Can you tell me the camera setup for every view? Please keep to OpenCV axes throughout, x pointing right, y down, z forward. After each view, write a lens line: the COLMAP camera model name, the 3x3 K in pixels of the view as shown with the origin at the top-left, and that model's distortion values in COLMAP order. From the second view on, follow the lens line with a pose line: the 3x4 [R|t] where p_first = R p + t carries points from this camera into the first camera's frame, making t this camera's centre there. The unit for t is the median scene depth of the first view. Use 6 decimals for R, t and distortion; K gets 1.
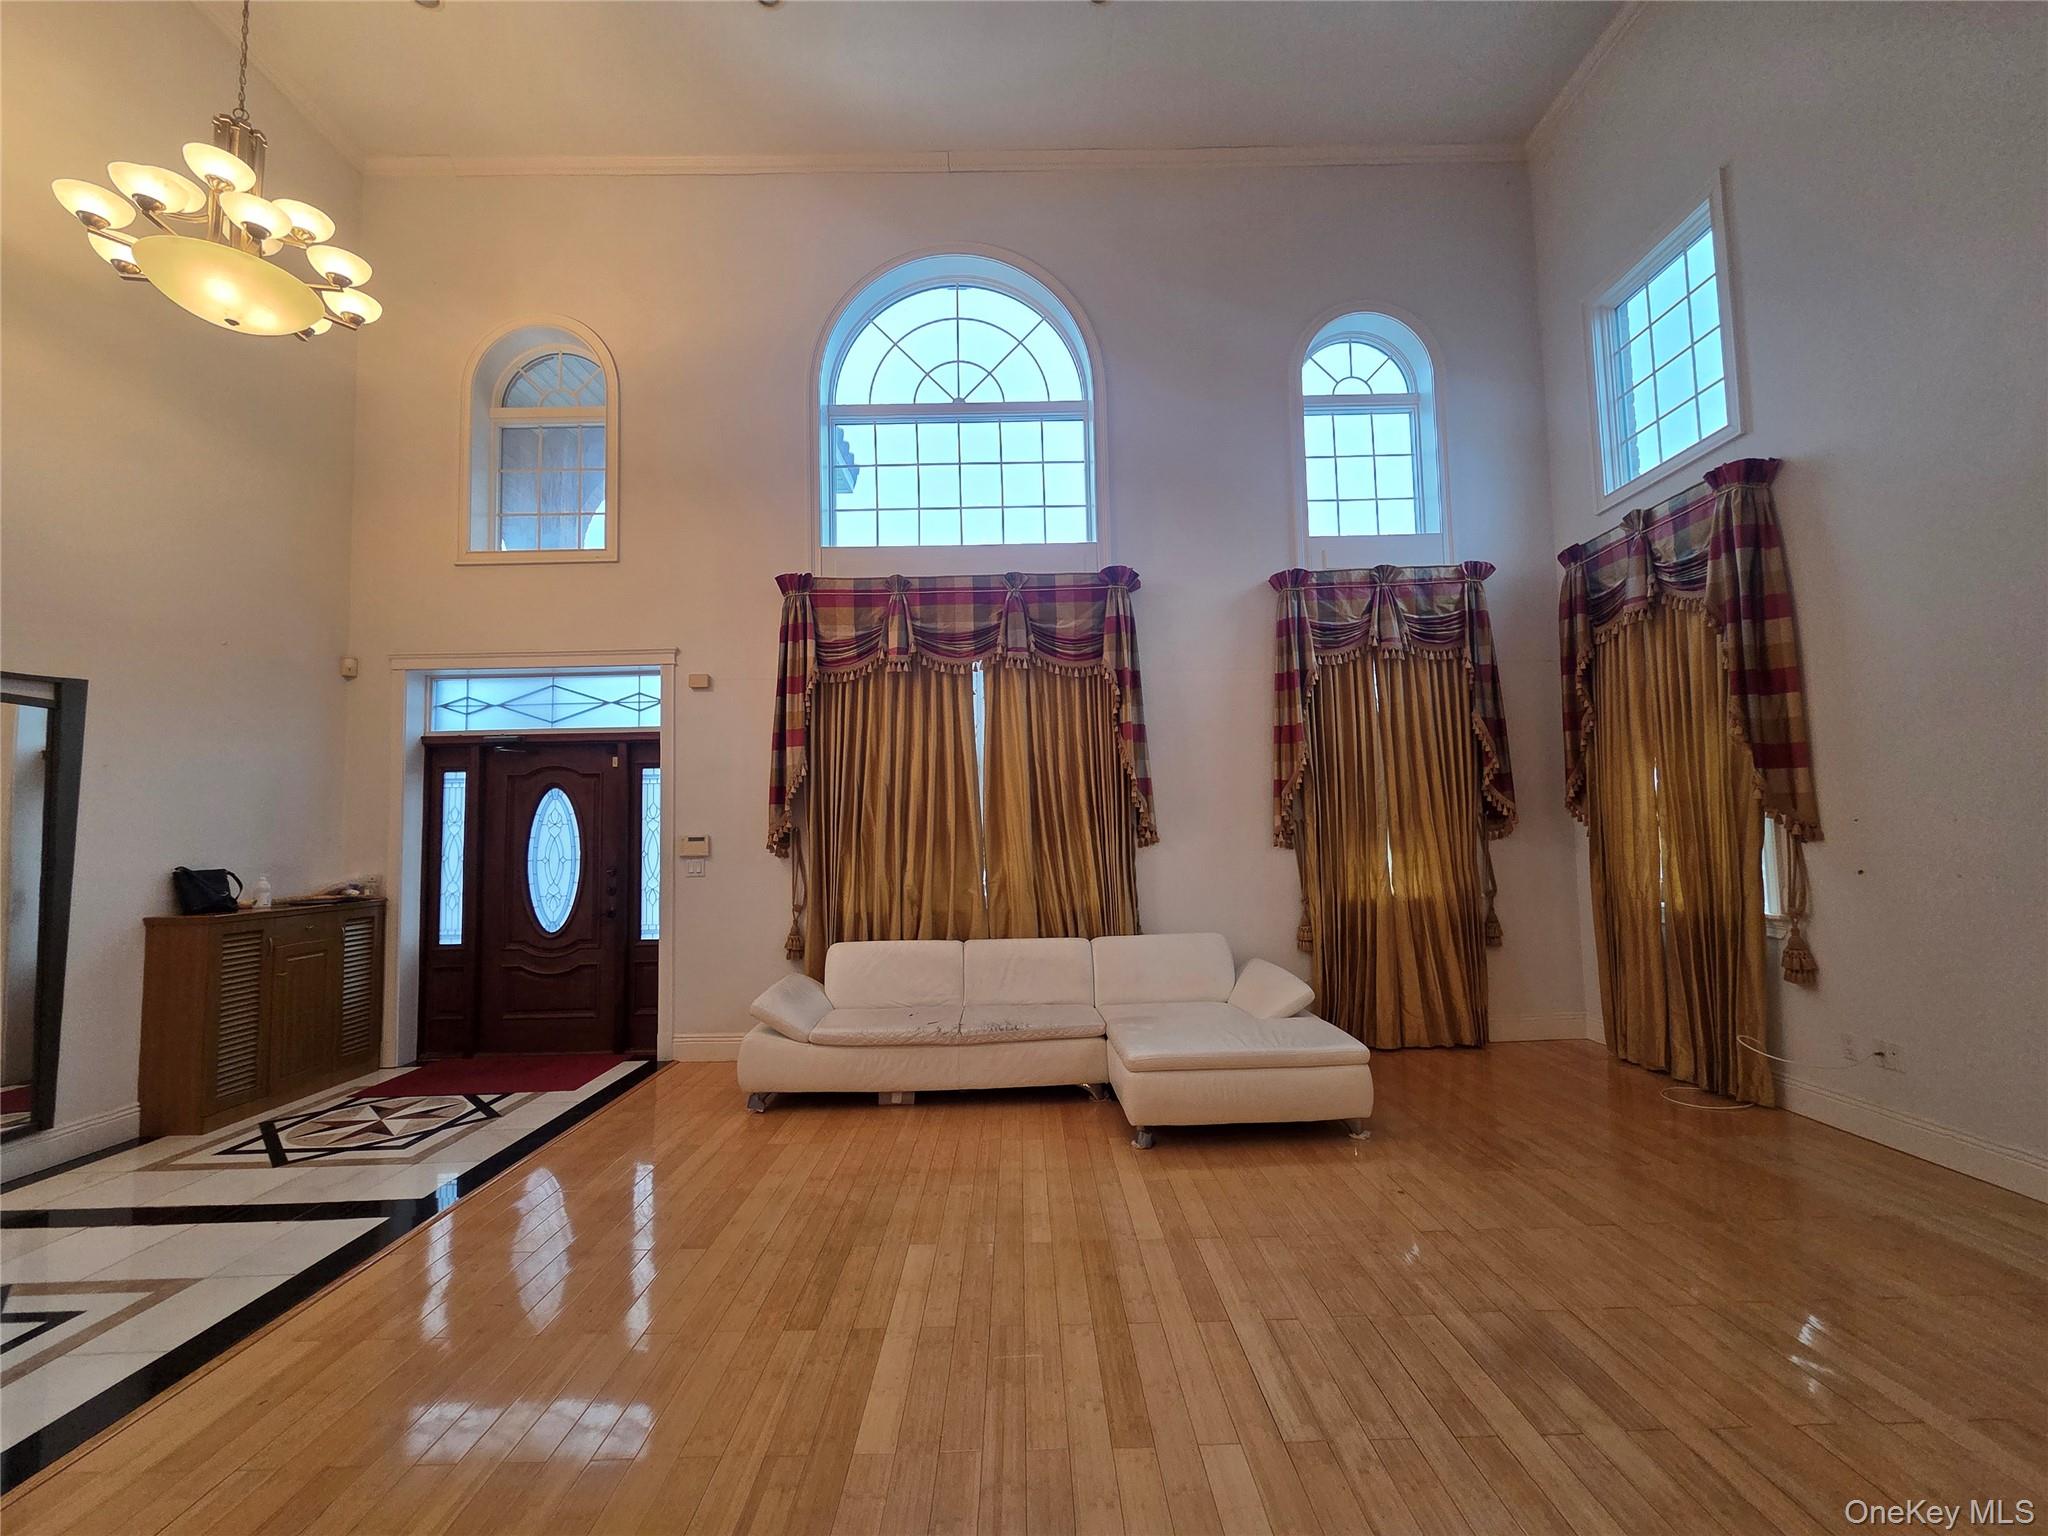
lens RADIAL K [[833.8, 0, 1030.3], [0, 833.8, 780.4], [0, 0, 1]] dist [-0.000157, -0.000451]
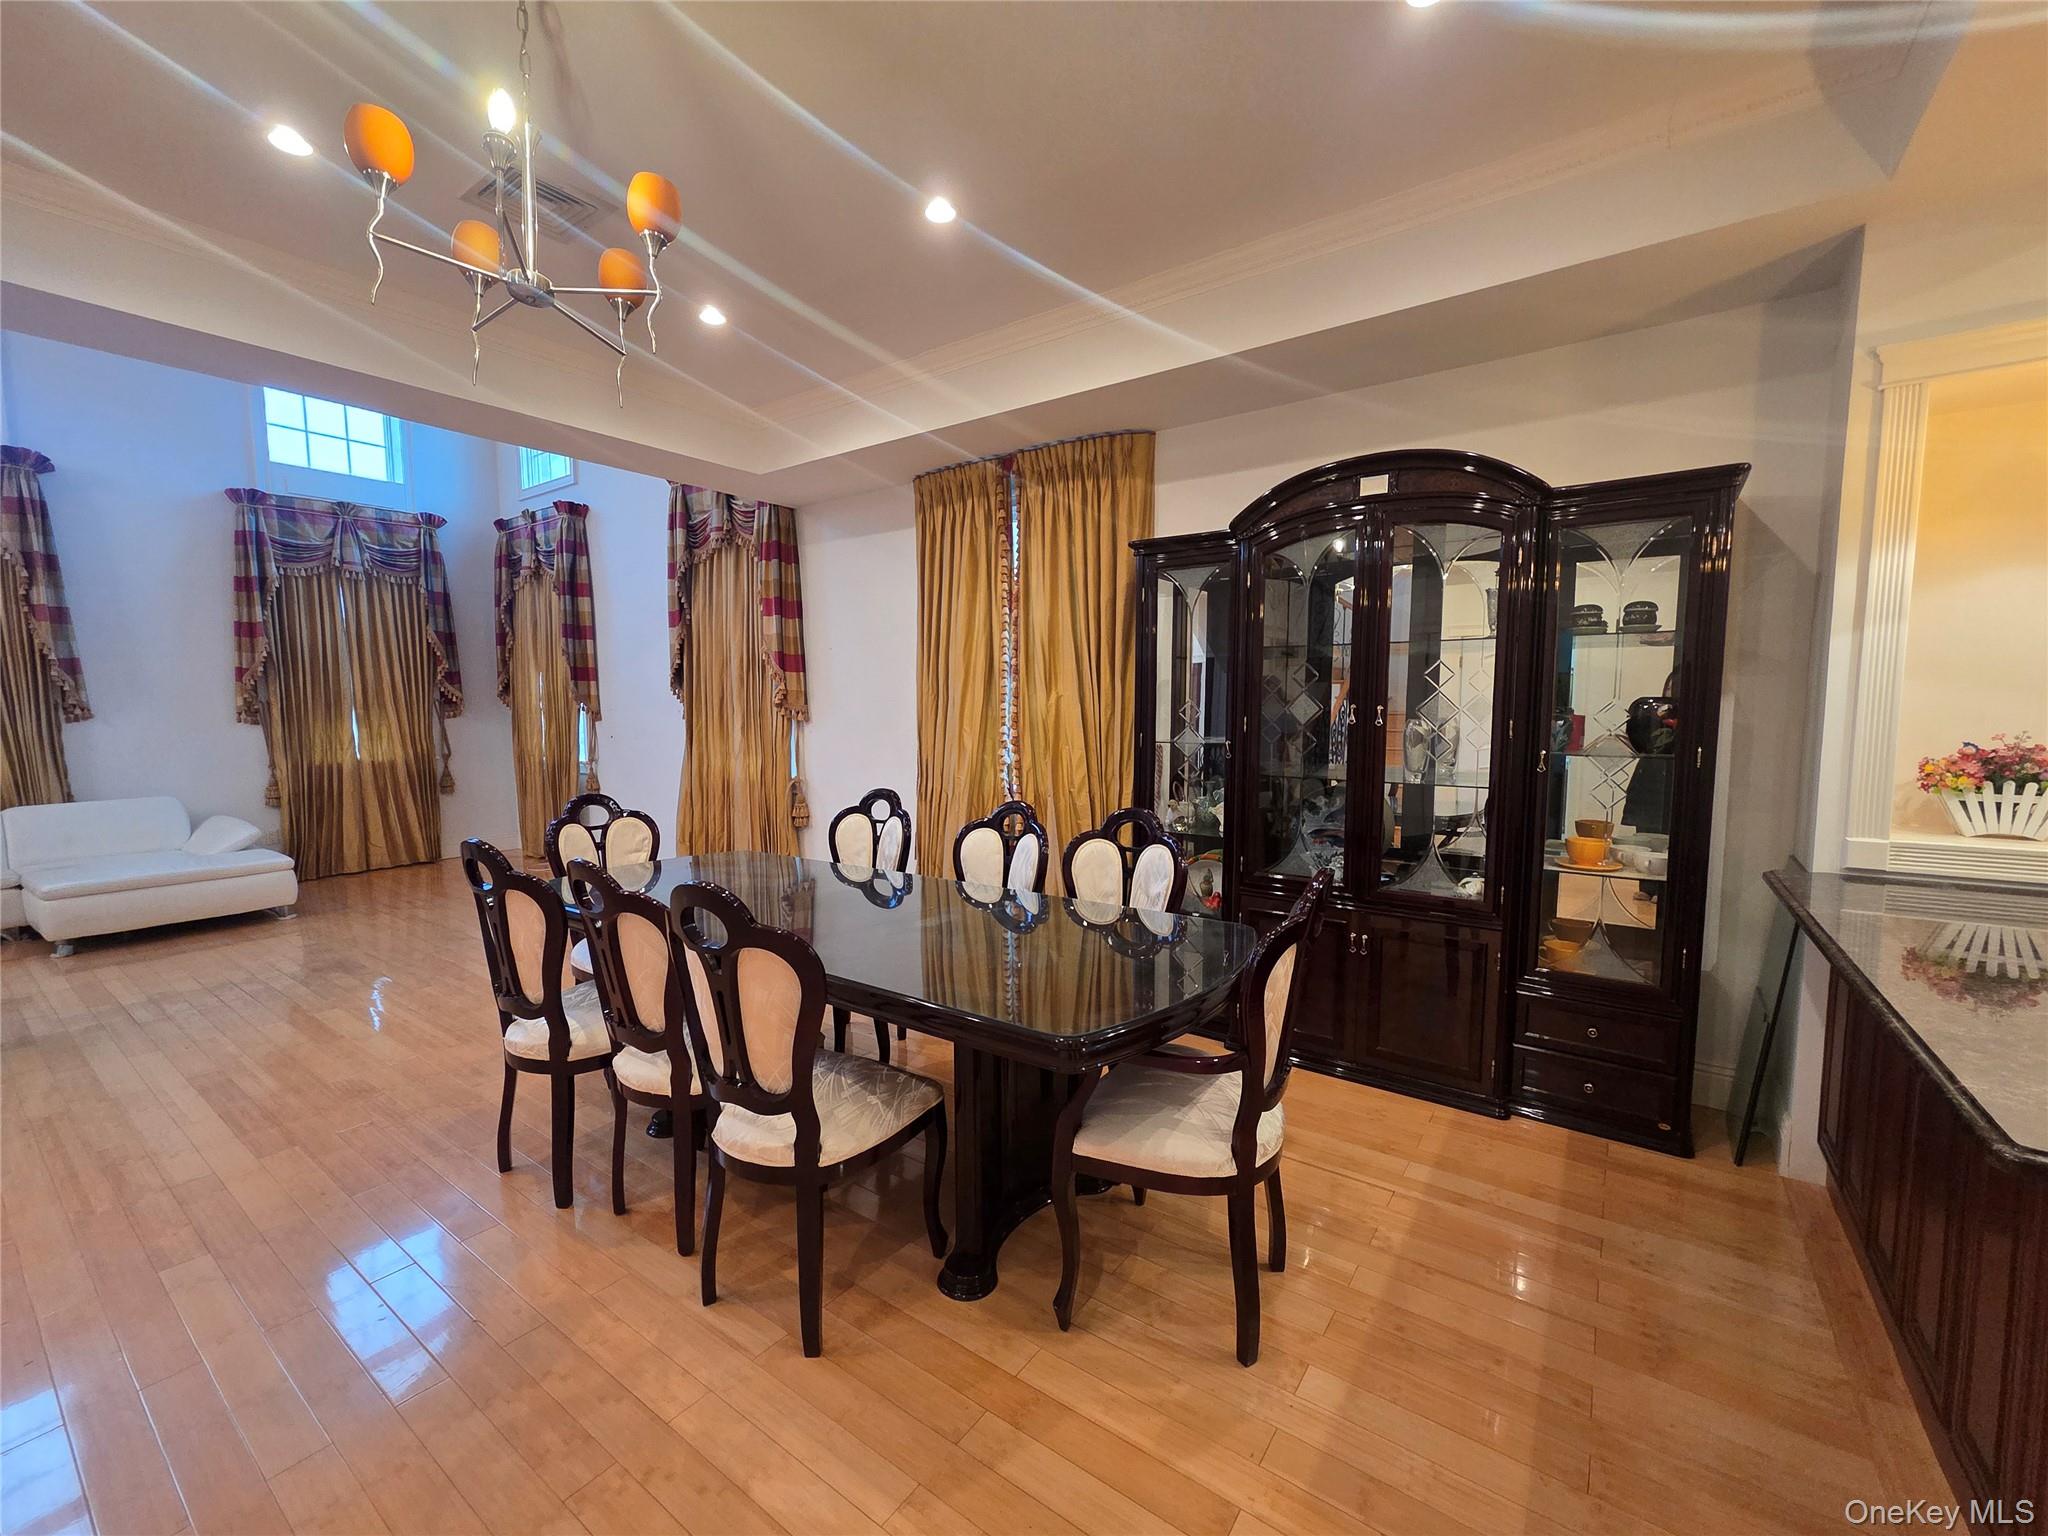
lens RADIAL K [[833.8, 0, 1030.3], [0, 833.8, 780.4], [0, 0, 1]] dist [-0.000157, -0.000451]
pose [[0.591879, -0.051779, 0.804362, -0.001424], [-0.066737, 0.991360, 0.112924, -0.050648], [-0.803259, -0.120518, 0.583309, -0.634461]]
